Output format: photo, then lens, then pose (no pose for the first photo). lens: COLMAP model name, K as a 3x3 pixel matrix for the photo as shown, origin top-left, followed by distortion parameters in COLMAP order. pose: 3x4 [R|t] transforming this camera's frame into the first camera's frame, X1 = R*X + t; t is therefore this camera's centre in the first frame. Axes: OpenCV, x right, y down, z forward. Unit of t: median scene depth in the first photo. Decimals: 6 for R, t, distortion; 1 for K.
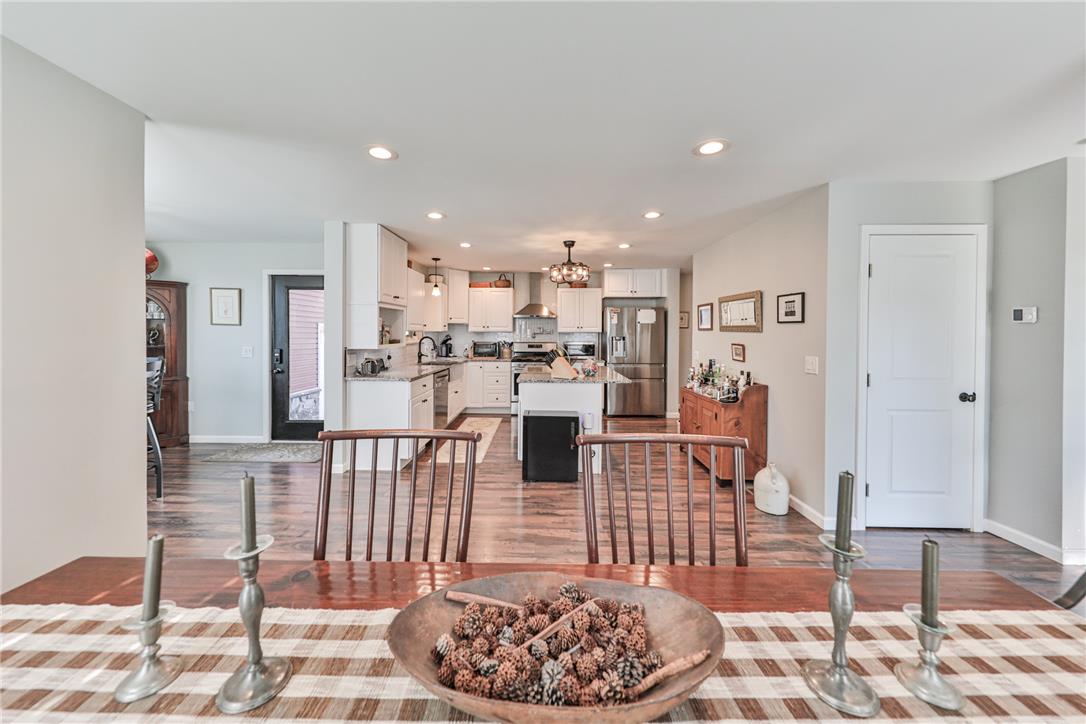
lens RADIAL K [[367.2, 0, 537.3], [0, 367.2, 334.5], [0, 0, 1]] dist [0.000600, -0.000887]
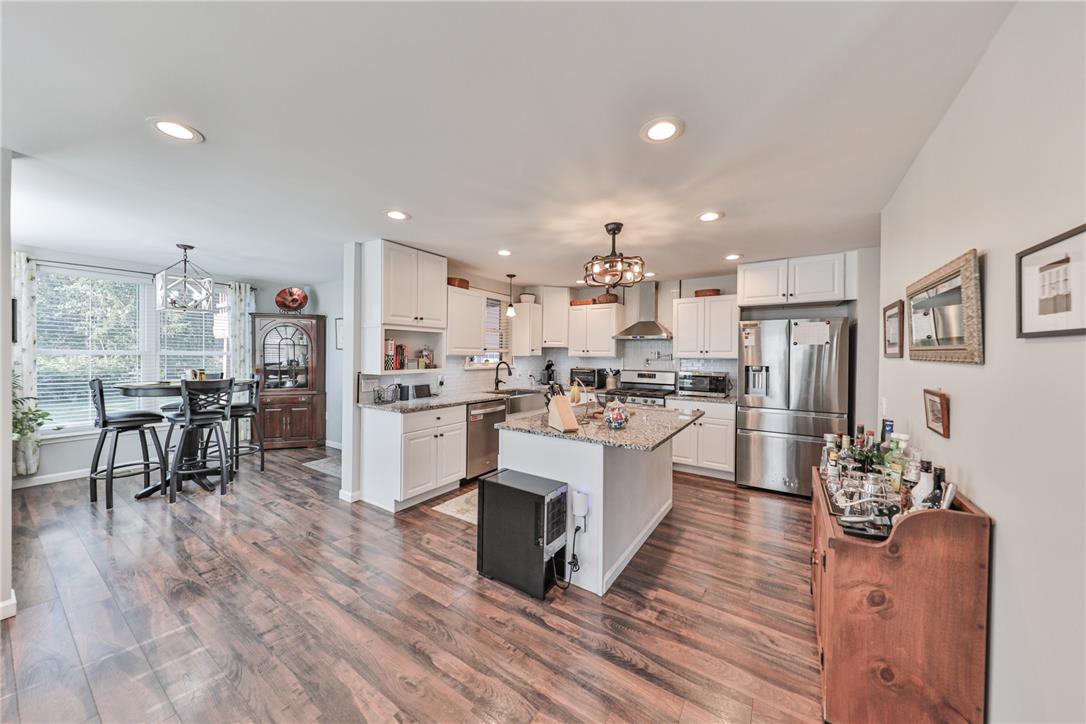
lens RADIAL K [[367.2, 0, 525.8], [0, 367.2, 358.8], [0, 0, 1]] dist [0.000600, -0.000887]
pose [[0.858676, 0.010039, -0.512420, 0.271116], [-0.010116, 0.999945, 0.002637, -0.005522], [0.512419, 0.002919, 0.858731, 0.306677]]
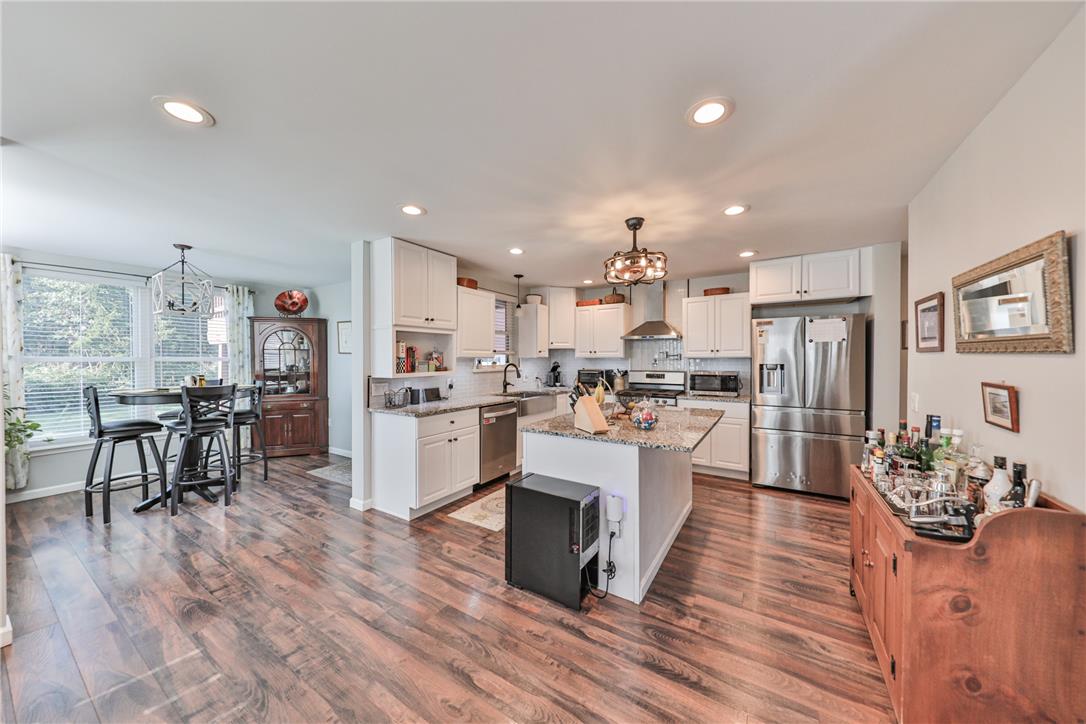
lens RADIAL K [[367.2, 0, 528.9], [0, 367.2, 362.6], [0, 0, 1]] dist [0.000600, -0.000887]
pose [[0.869360, -0.000740, -0.494178, 0.225909], [0.003166, 0.999987, 0.004072, -0.000501], [0.494168, -0.005104, 0.869351, 0.304203]]
